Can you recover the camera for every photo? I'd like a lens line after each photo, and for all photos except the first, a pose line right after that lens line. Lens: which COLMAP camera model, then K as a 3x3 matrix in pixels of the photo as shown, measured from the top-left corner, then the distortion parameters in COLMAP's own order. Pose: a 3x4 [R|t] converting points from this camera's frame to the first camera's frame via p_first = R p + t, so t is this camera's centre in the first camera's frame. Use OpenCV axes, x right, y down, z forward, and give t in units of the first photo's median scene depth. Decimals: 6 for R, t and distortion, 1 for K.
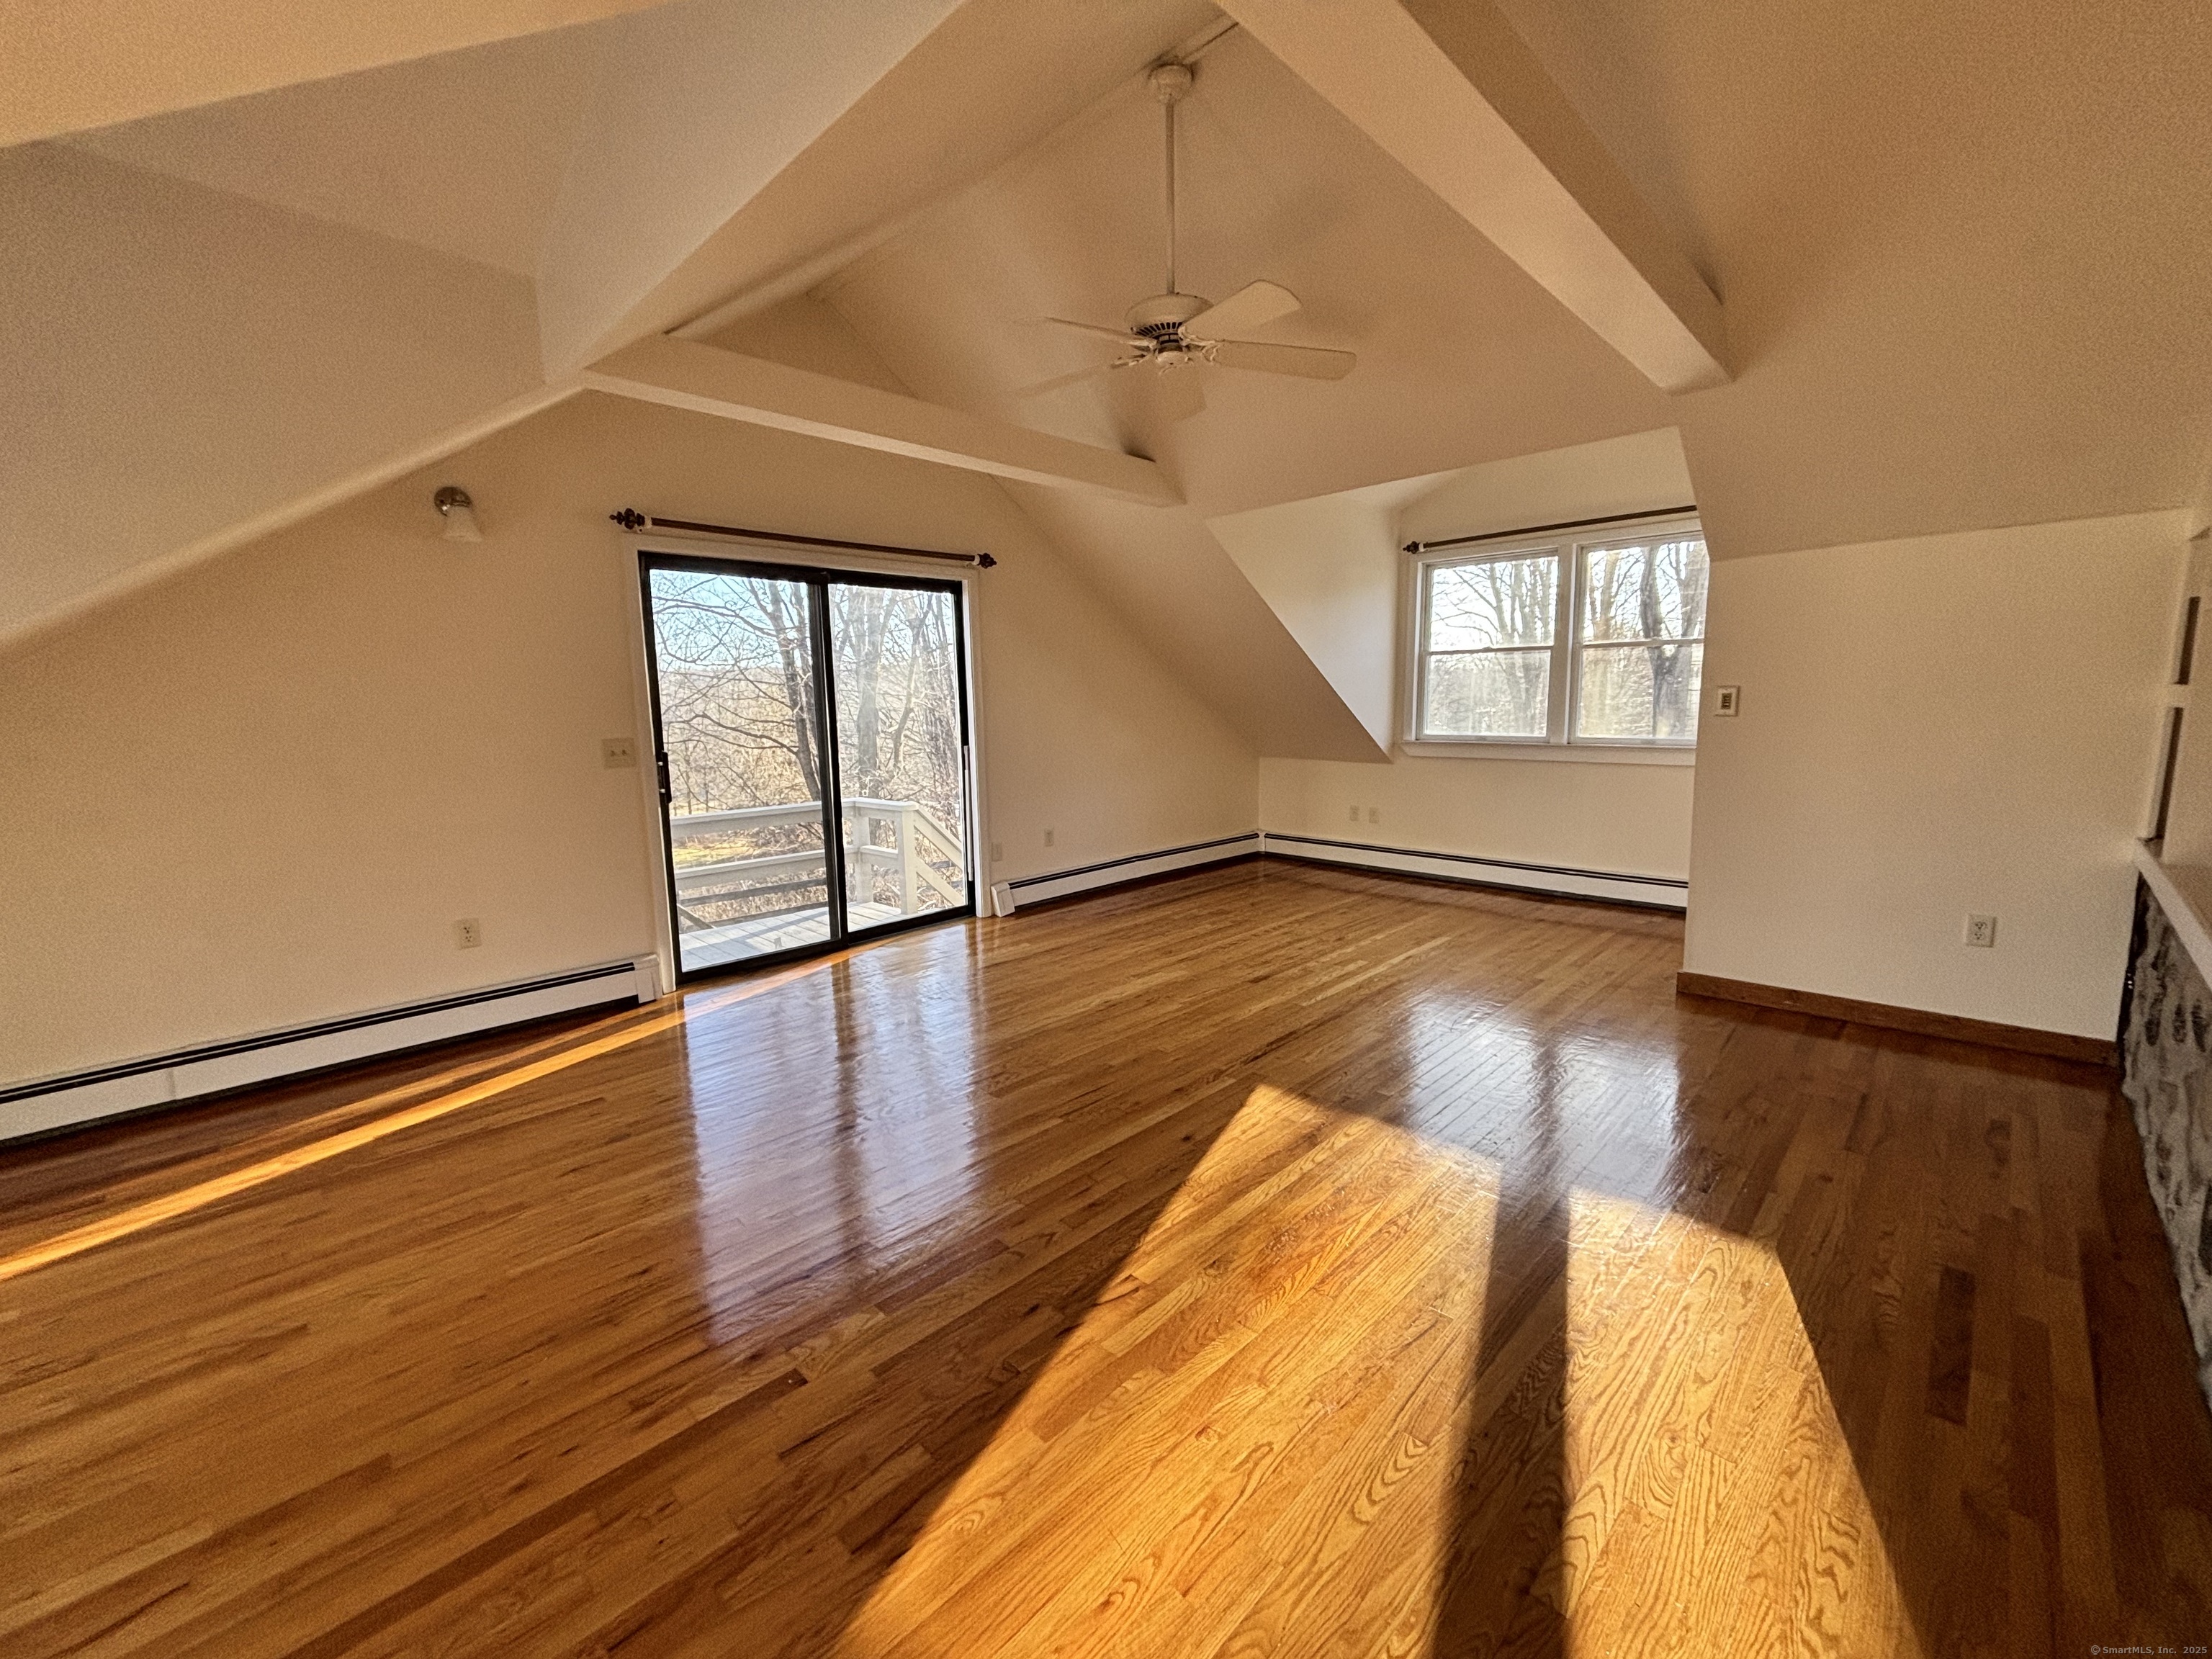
lens RADIAL K [[886.9, 0, 1099.4], [0, 886.9, 825.7], [0, 0, 1]] dist [0.010592, -0.005853]
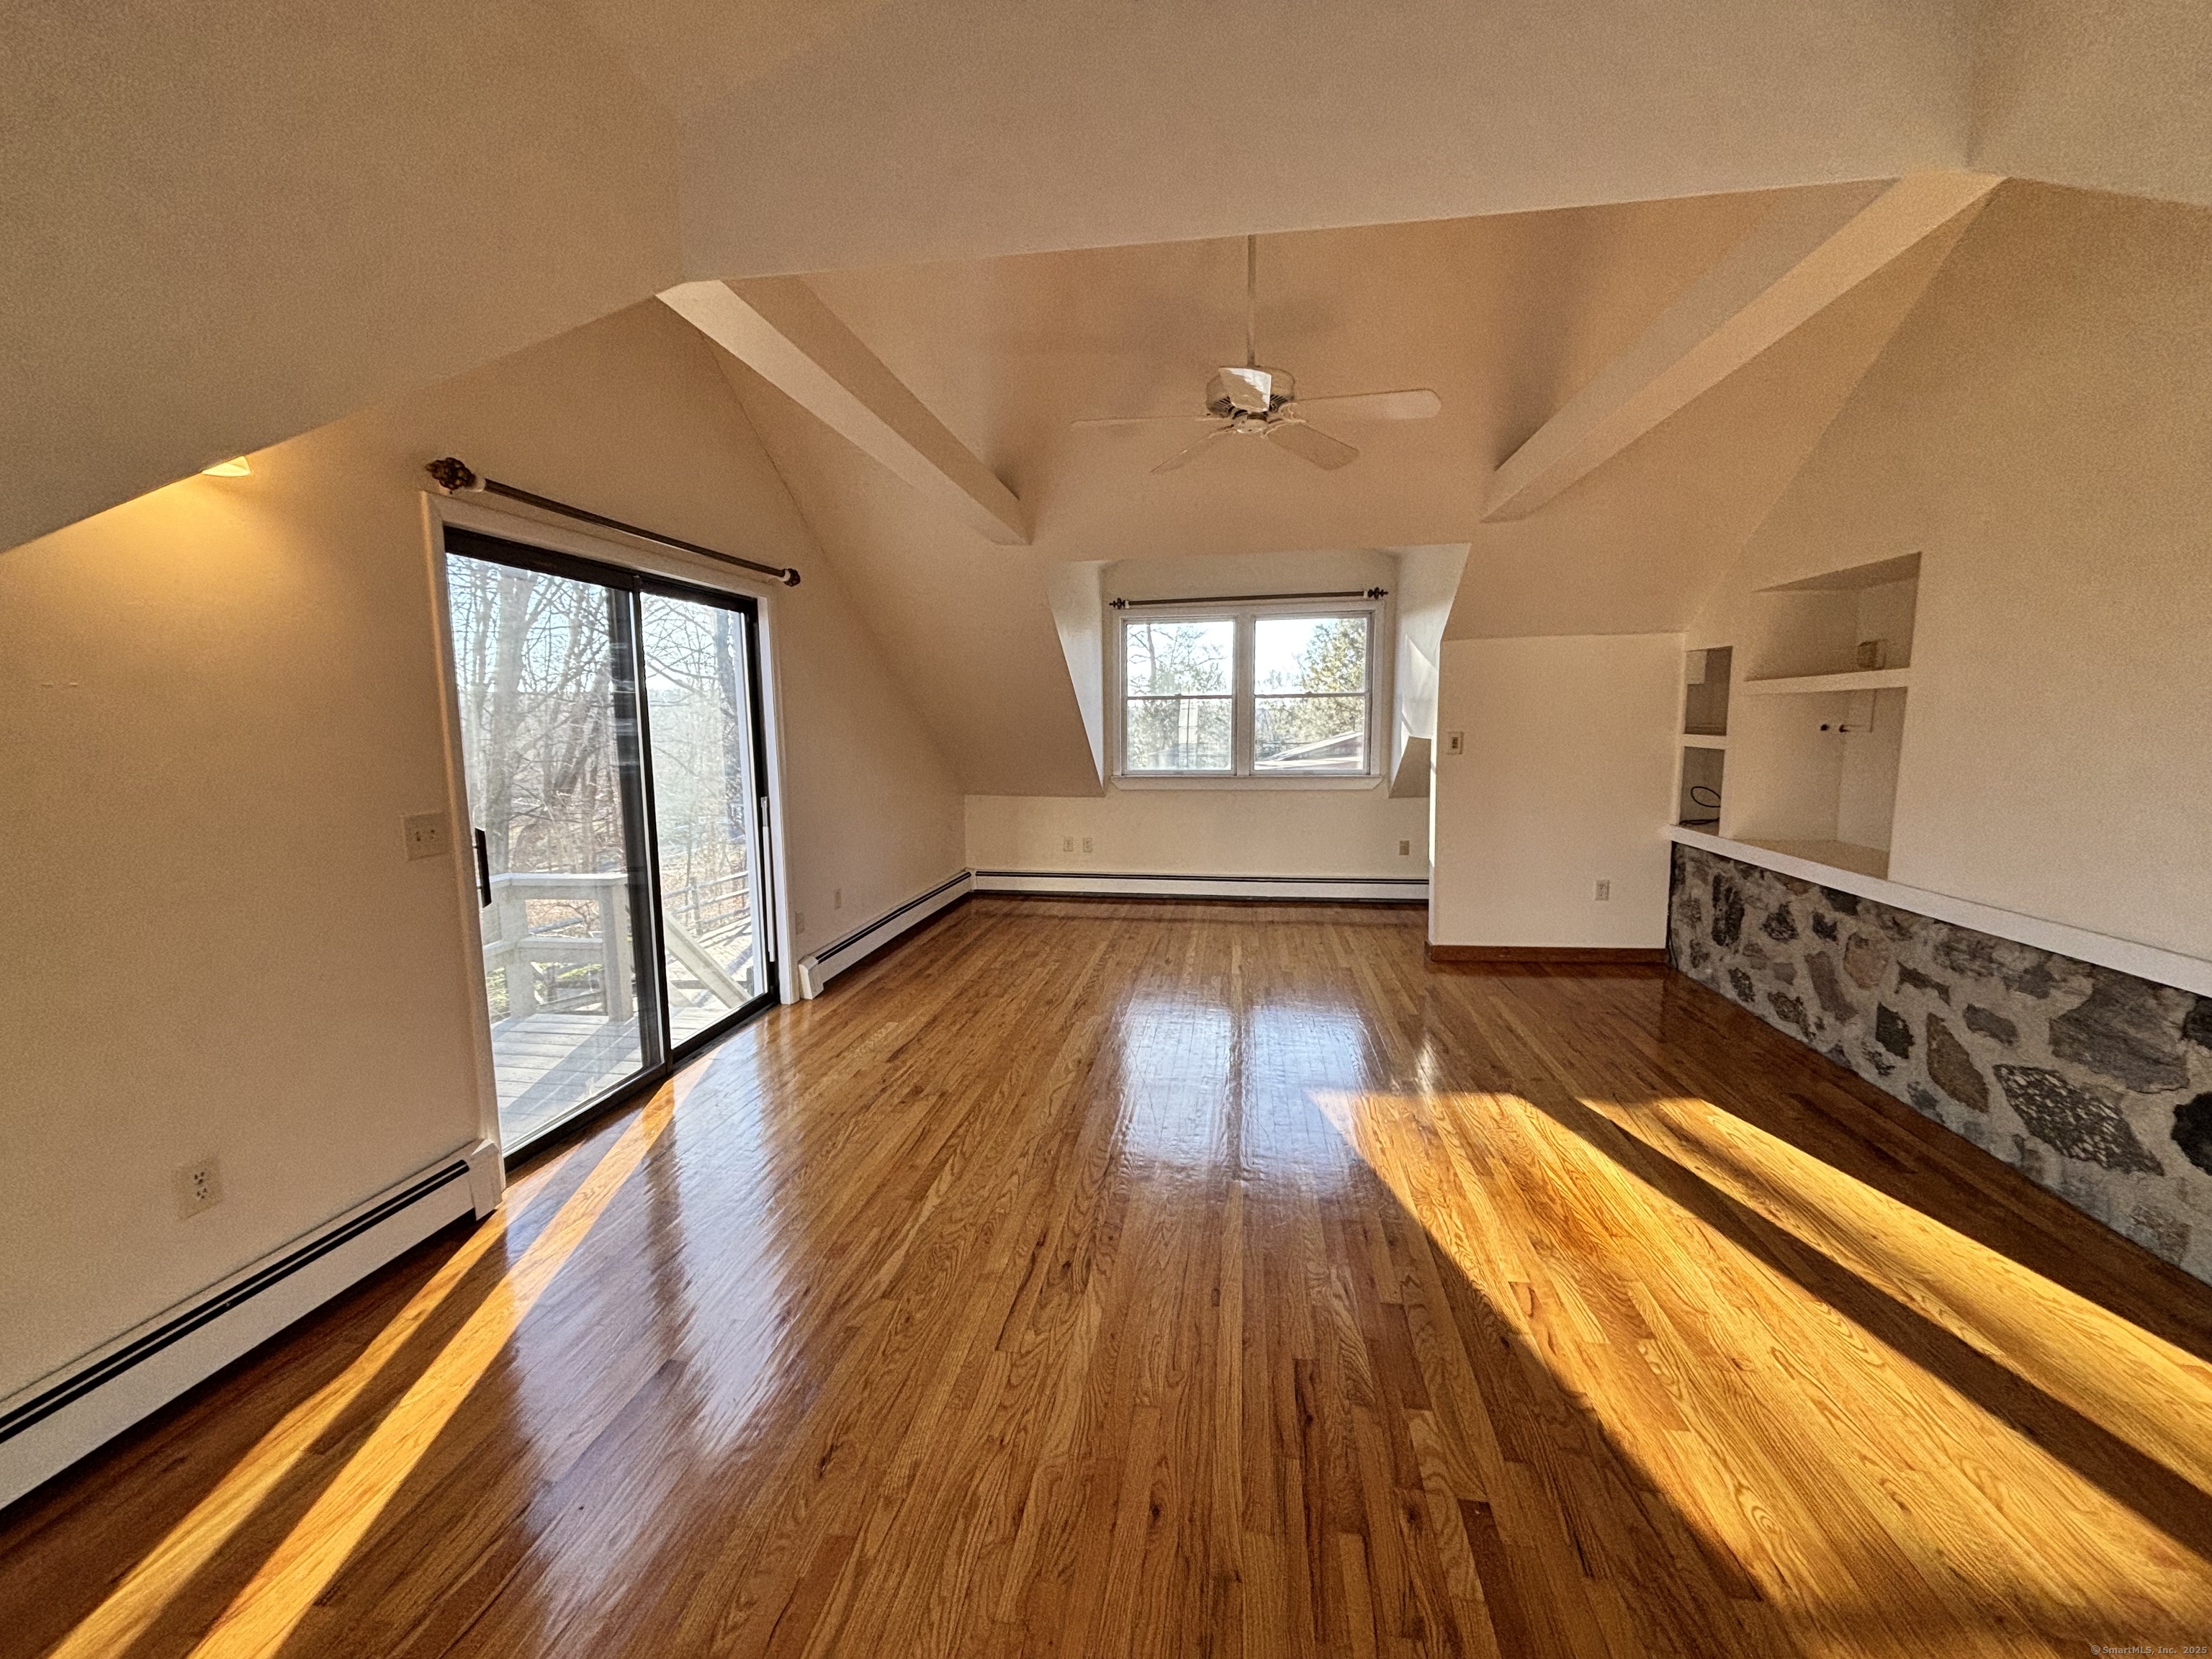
lens RADIAL K [[886.9, 0, 1099.4], [0, 886.9, 825.7], [0, 0, 1]] dist [0.010592, -0.005853]
pose [[0.806139, -0.059847, 0.588692, -0.461002], [0.079662, 0.996792, -0.007751, -0.039079], [-0.586340, 0.053145, 0.808320, 0.183060]]
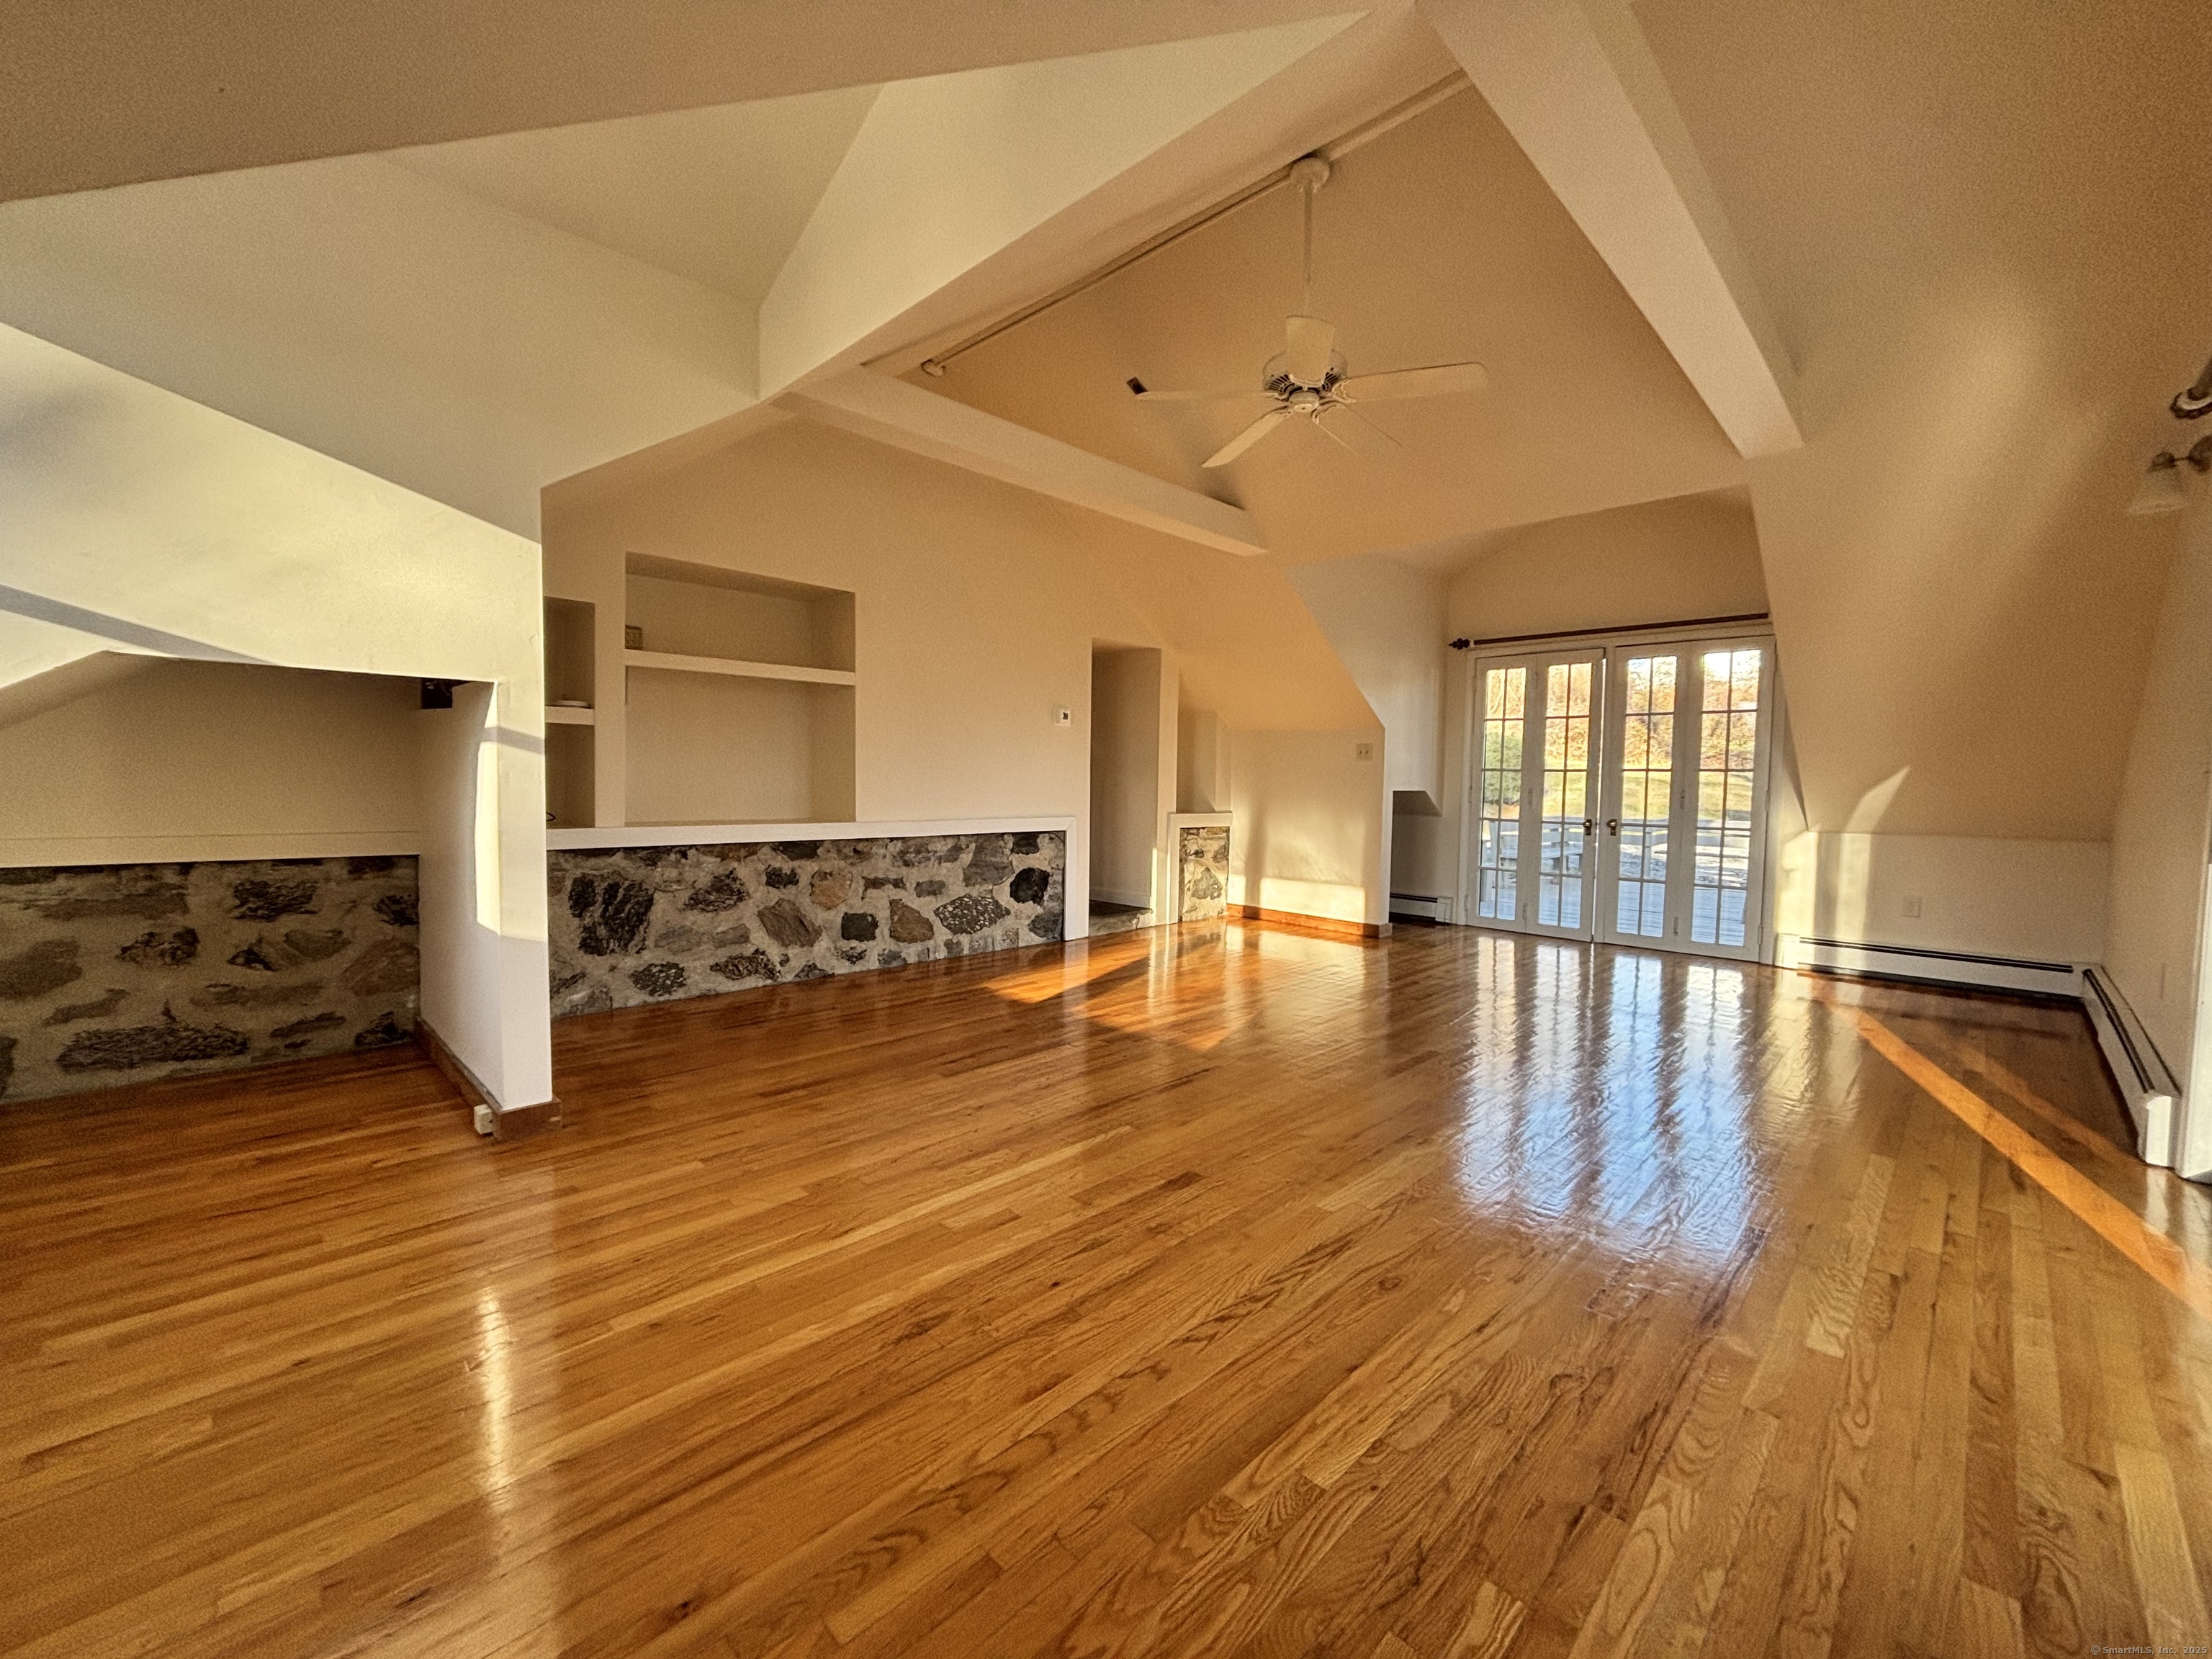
lens RADIAL K [[889.8, 0, 1115.6], [0, 889.8, 824.2], [0, 0, 1]] dist [0.067095, -0.006063]
pose [[-0.999868, 0.001657, -0.016190, 0.218882], [-0.001563, 0.980433, 0.196847, -0.152194], [0.016199, 0.196846, -0.980300, 1.439193]]
